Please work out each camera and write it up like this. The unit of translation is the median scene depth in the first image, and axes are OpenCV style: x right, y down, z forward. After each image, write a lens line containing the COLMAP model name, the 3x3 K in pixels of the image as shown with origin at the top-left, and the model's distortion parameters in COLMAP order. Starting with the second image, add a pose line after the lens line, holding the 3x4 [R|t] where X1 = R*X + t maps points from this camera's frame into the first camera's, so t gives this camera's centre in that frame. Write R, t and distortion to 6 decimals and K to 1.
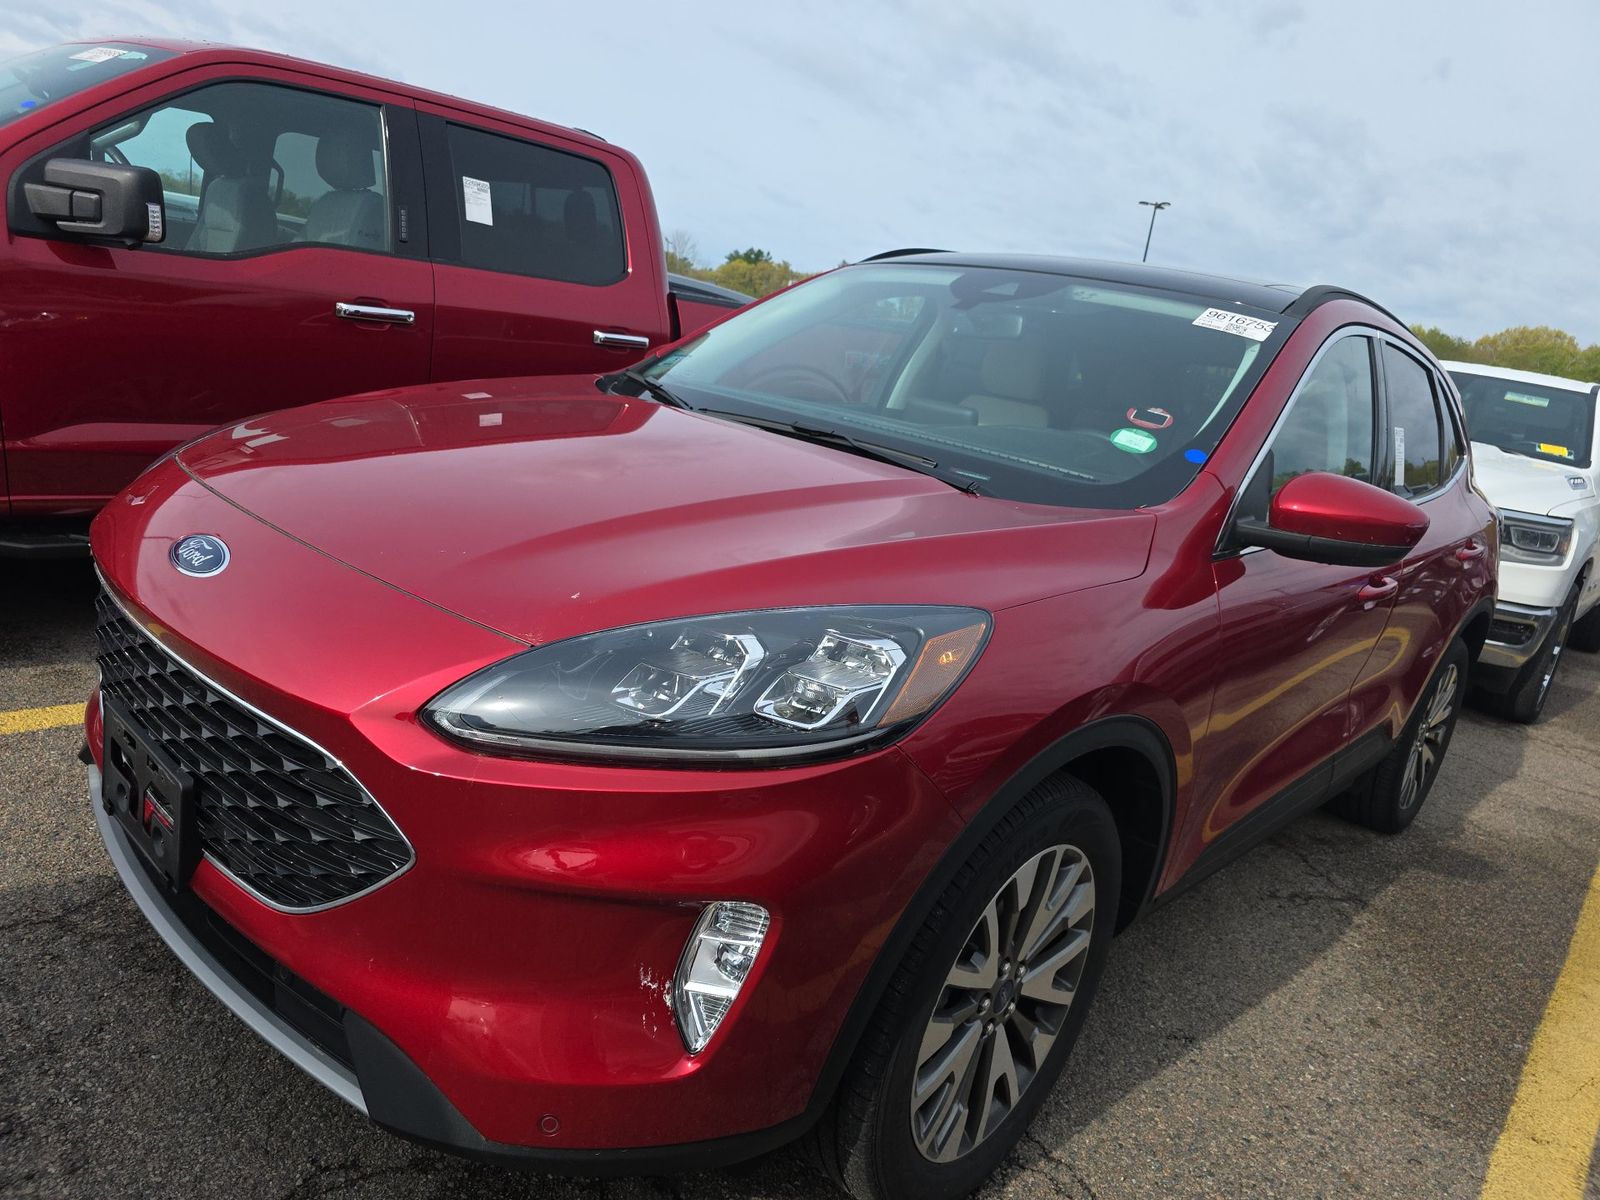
lens RADIAL K [[1075.7, 0, 794.2], [0, 1075.7, 597.0], [0, 0, 1]] dist [0.036717, -0.030506]
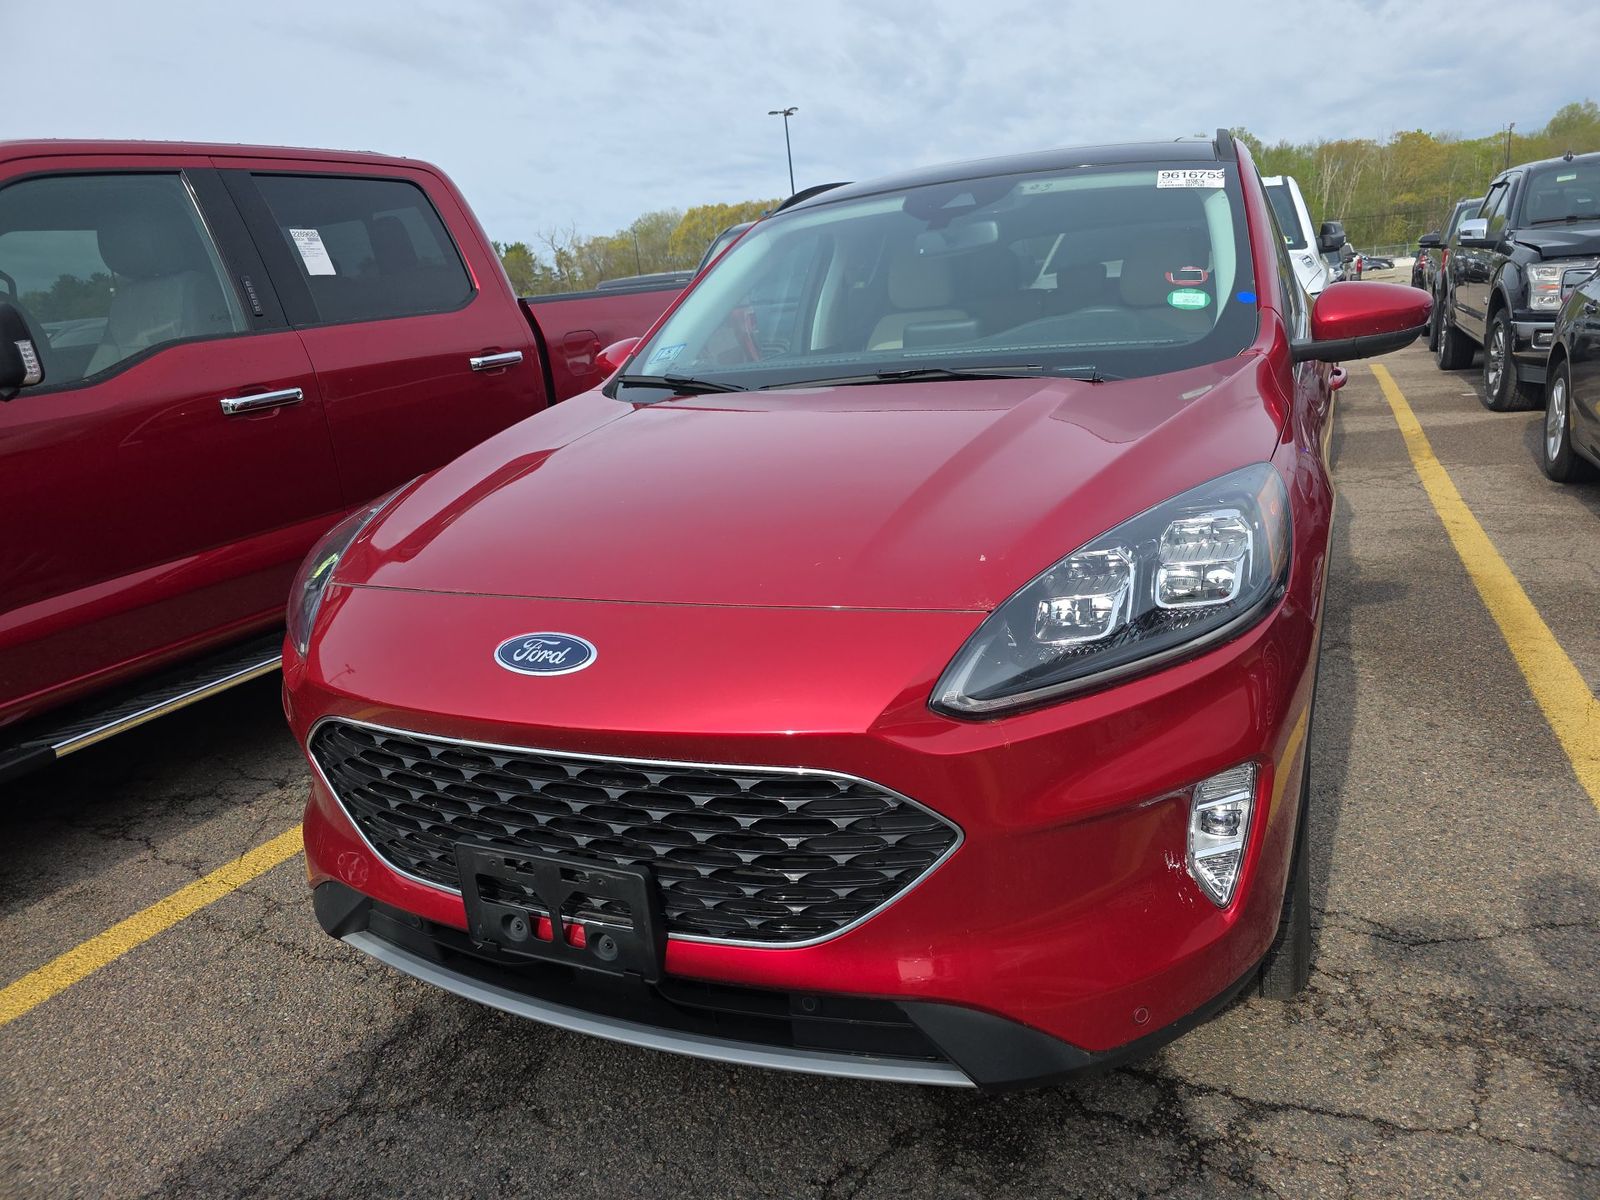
lens RADIAL K [[1075.7, 0, 809.2], [0, 1075.7, 610.3], [0, 0, 1]] dist [0.036717, -0.030506]
pose [[0.914772, -0.325714, 0.238961, -0.304096], [0.312003, 0.945397, 0.094229, -0.050484], [-0.256605, -0.011642, 0.966446, 0.014416]]
